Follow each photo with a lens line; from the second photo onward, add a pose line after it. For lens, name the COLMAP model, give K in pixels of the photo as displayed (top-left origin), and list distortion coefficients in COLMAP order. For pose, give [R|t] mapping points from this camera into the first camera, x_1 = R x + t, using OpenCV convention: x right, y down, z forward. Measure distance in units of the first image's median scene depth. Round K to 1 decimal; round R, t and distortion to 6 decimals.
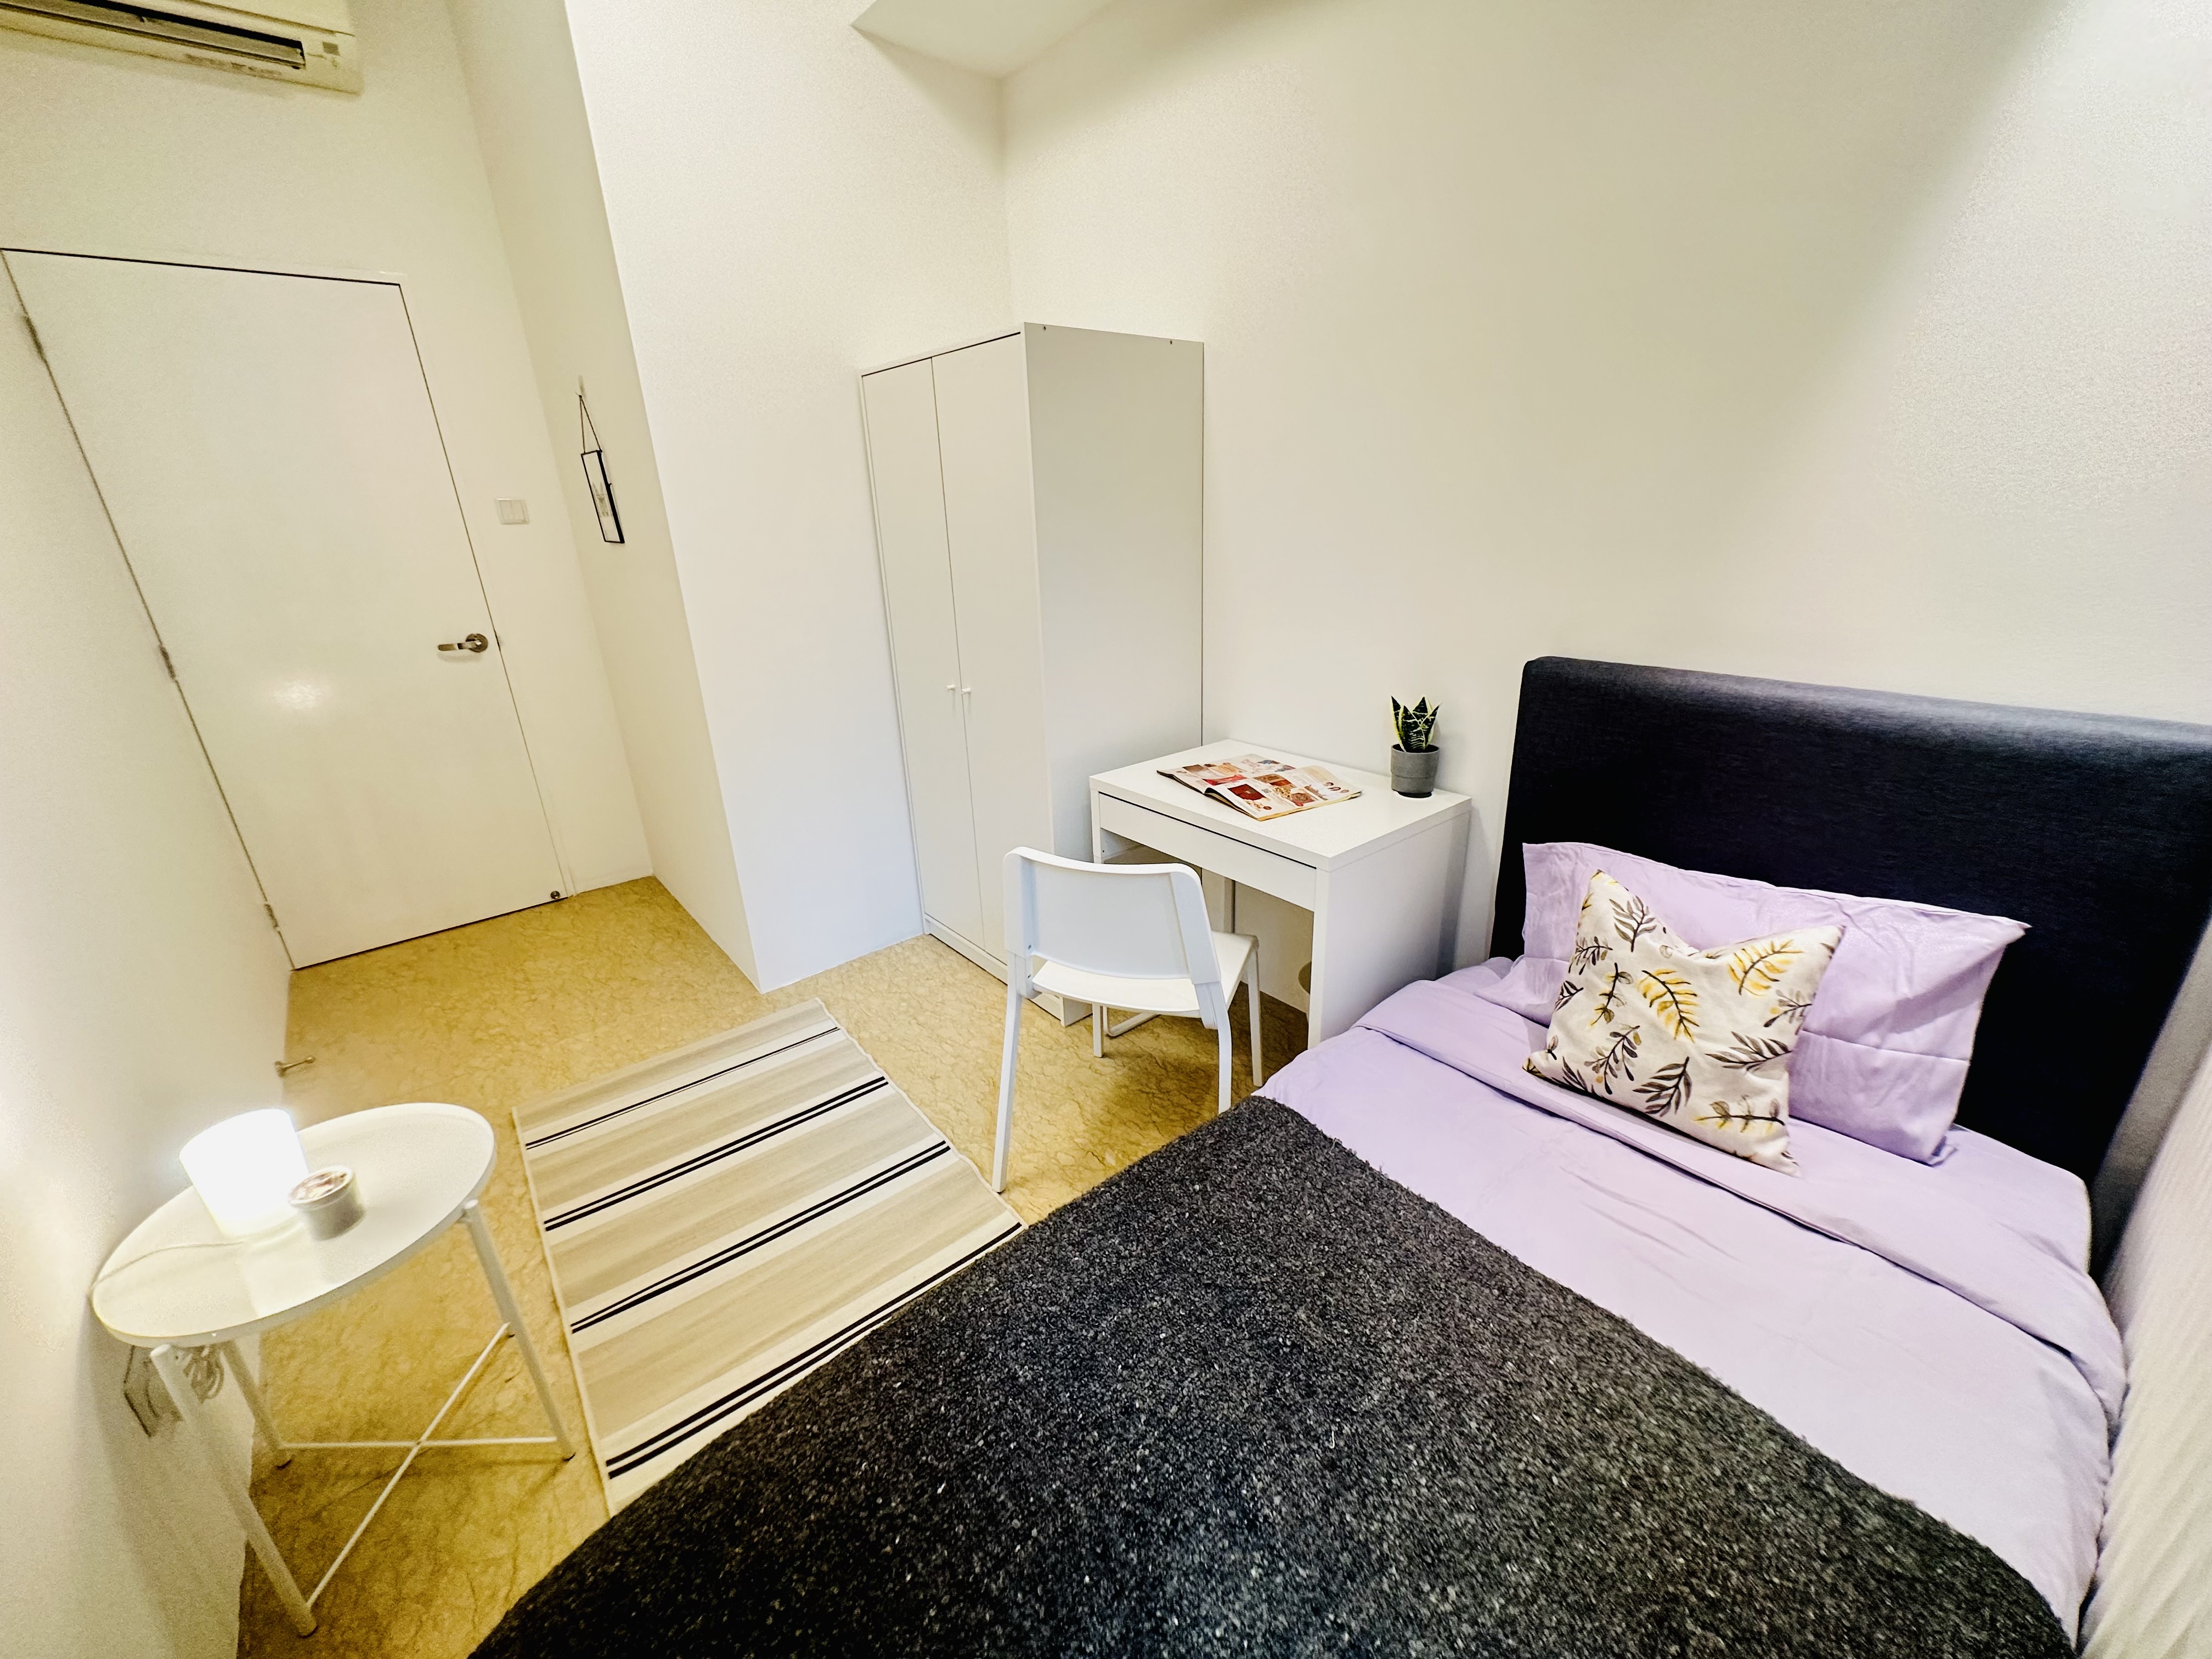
lens RADIAL K [[881.4, 0, 1109.4], [0, 881.4, 818.1], [0, 0, 1]] dist [-0.006776, 0.001468]
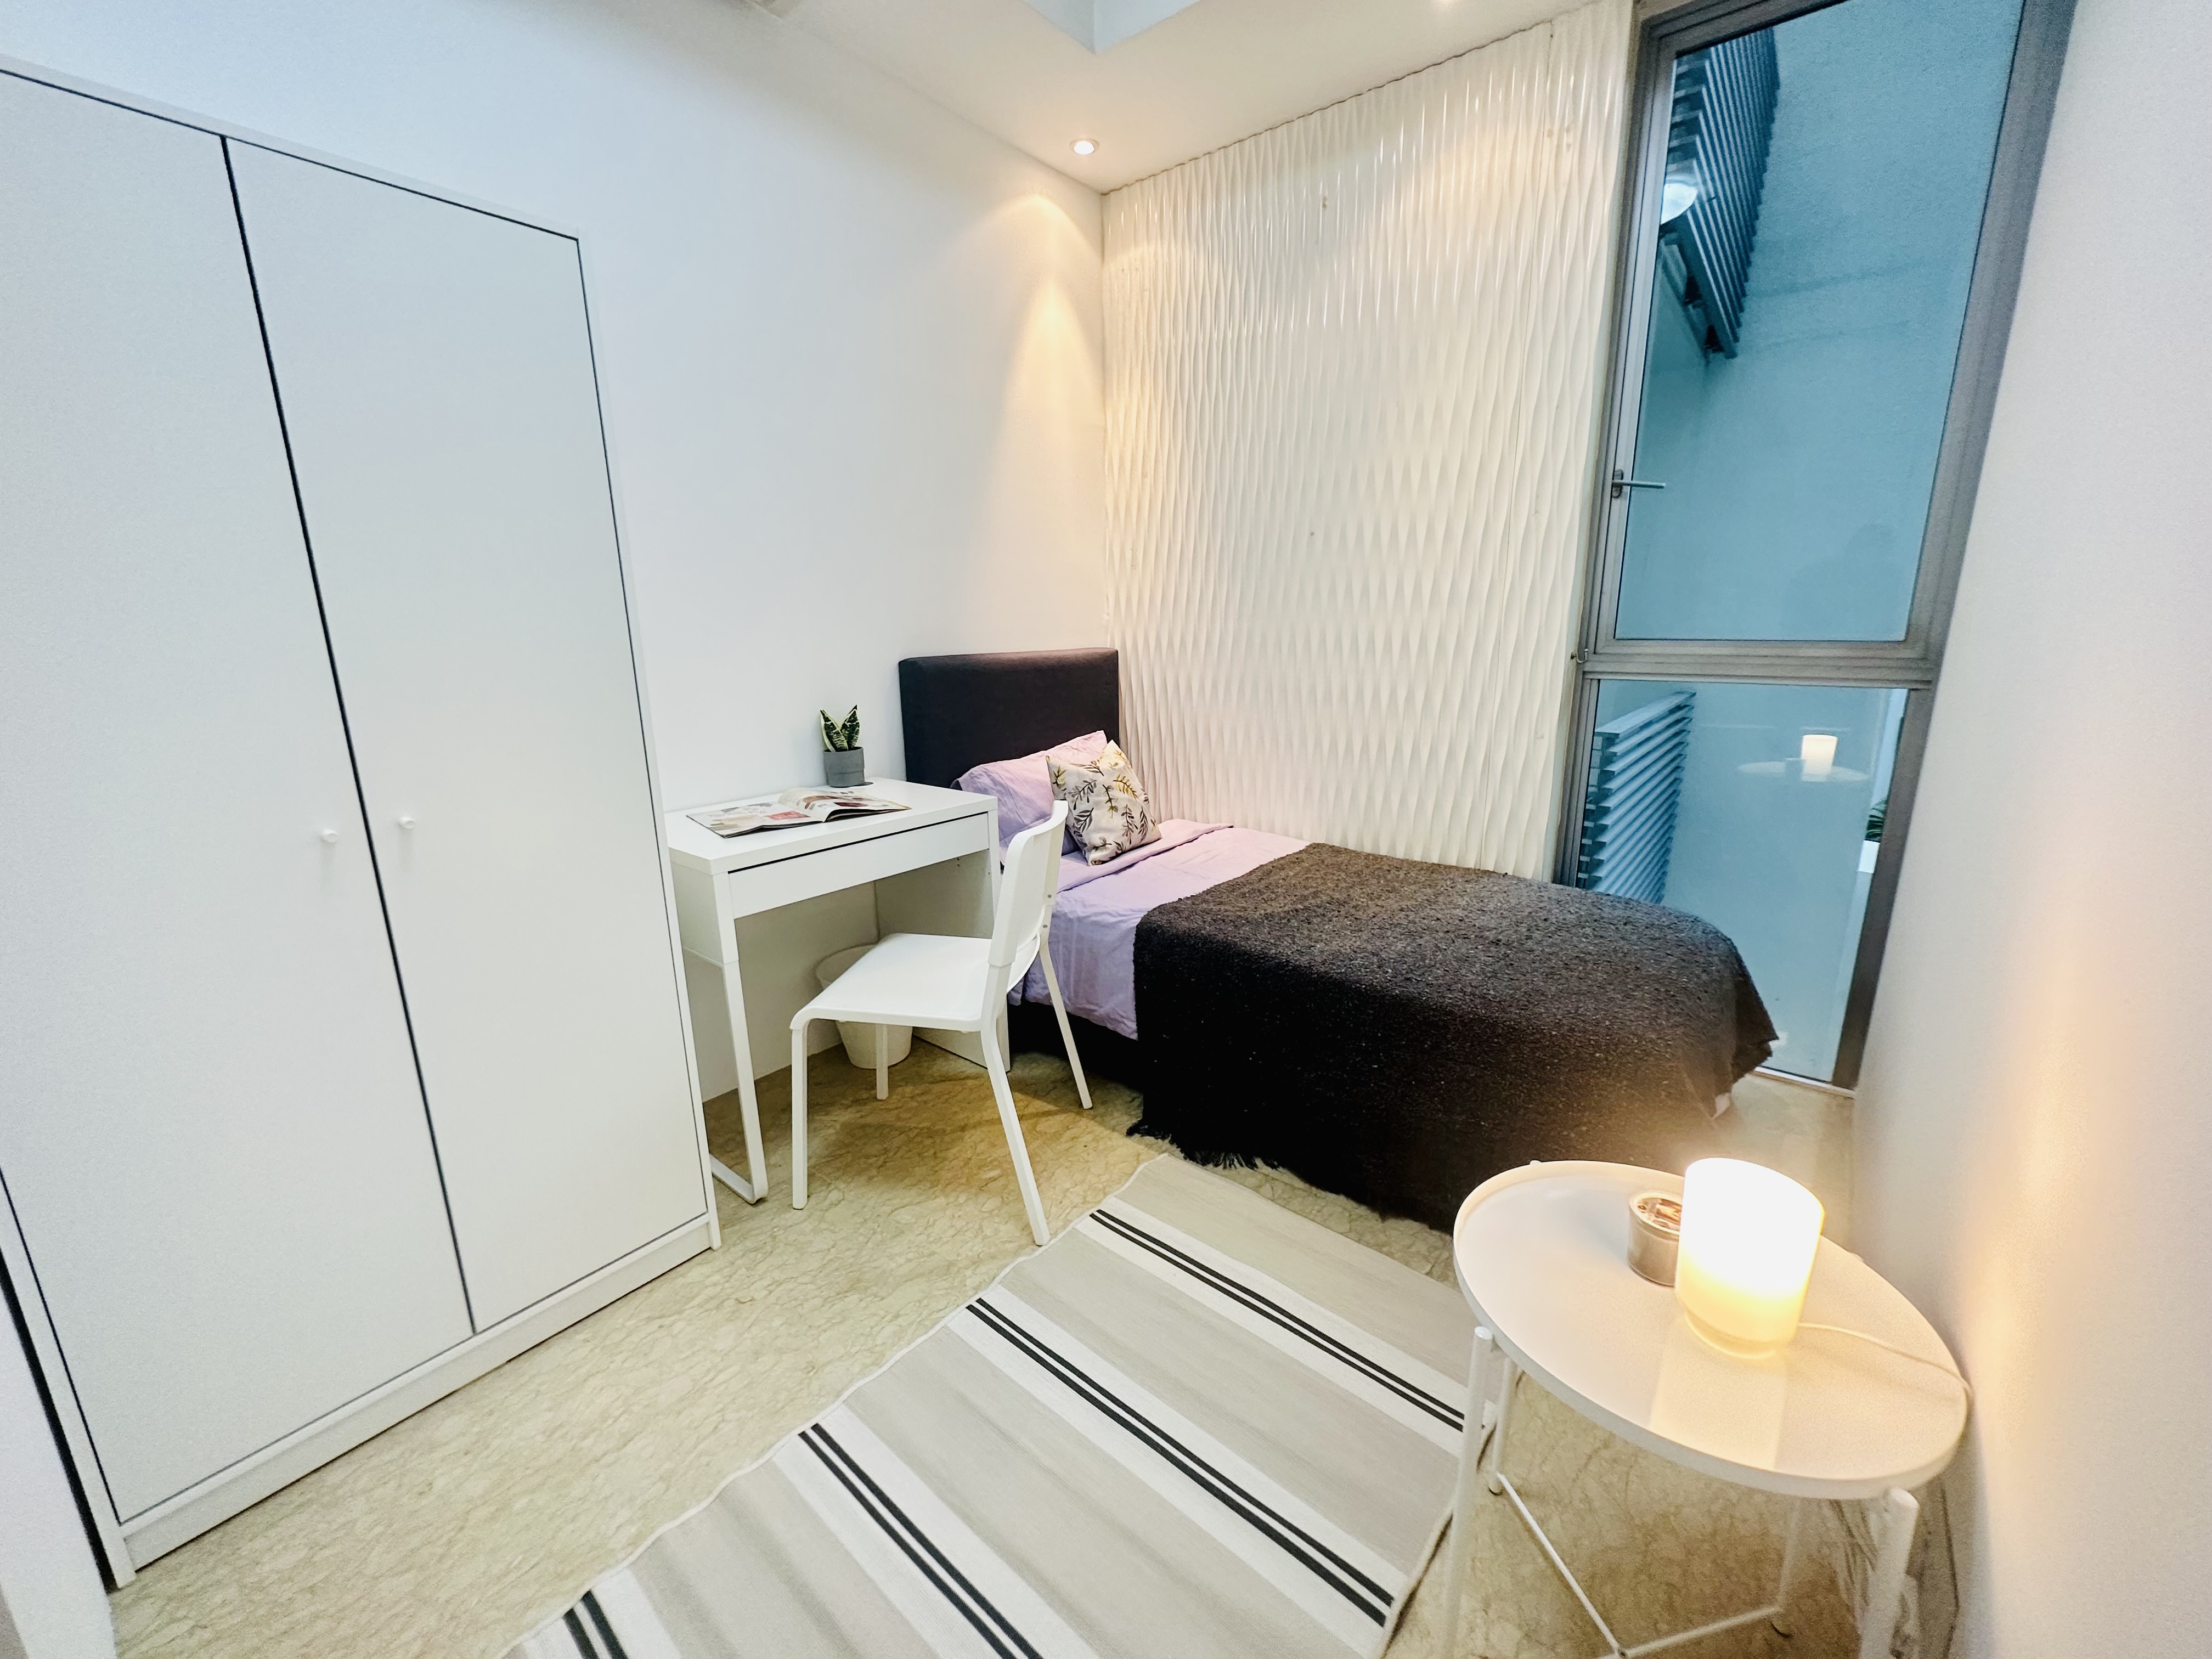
lens RADIAL K [[881.4, 0, 1099.1], [0, 881.4, 821.9], [0, 0, 1]] dist [-0.006776, 0.001468]
pose [[-0.177428, -0.184330, 0.966717, -1.195637], [0.355771, 0.903855, 0.237641, -0.204470], [-0.917576, 0.386094, -0.094790, 1.124636]]
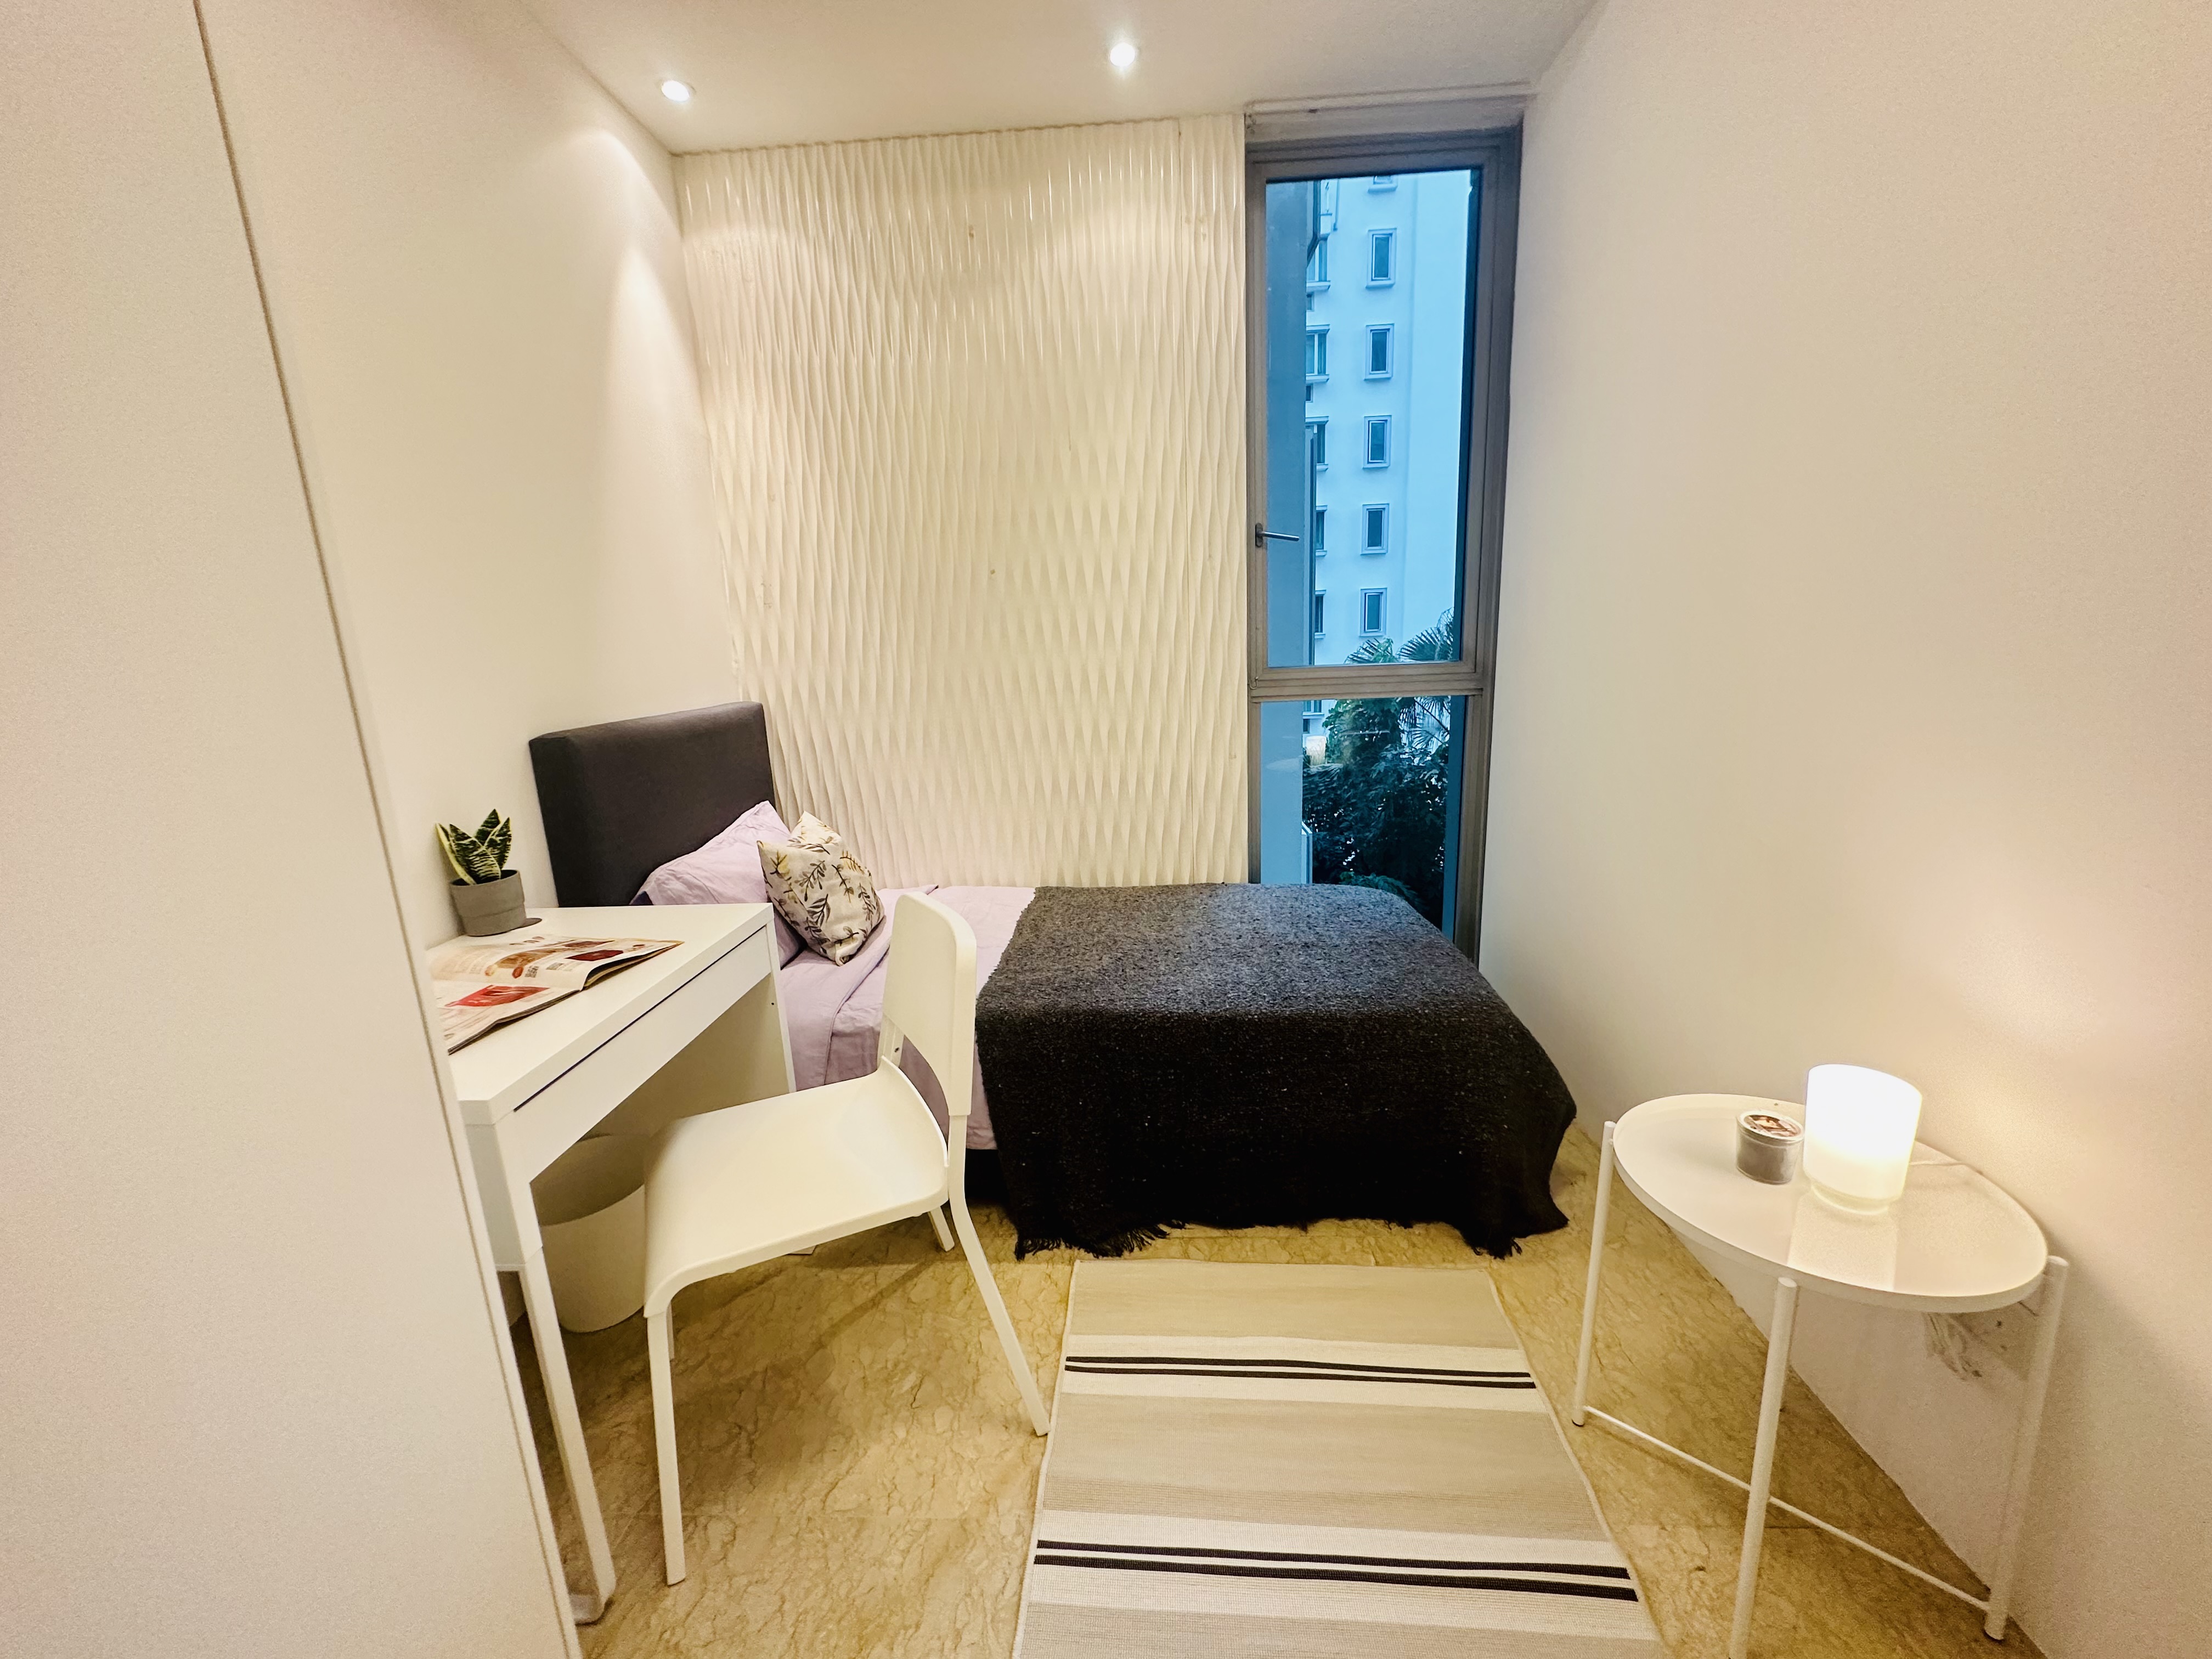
lens RADIAL K [[881.4, 0, 1098.3], [0, 881.4, 829.8], [0, 0, 1]] dist [-0.006776, 0.001468]
pose [[-0.724546, -0.081631, 0.684375, -0.799551], [0.298095, 0.858169, 0.417953, -0.383041], [-0.621427, 0.506835, -0.597450, 1.496379]]
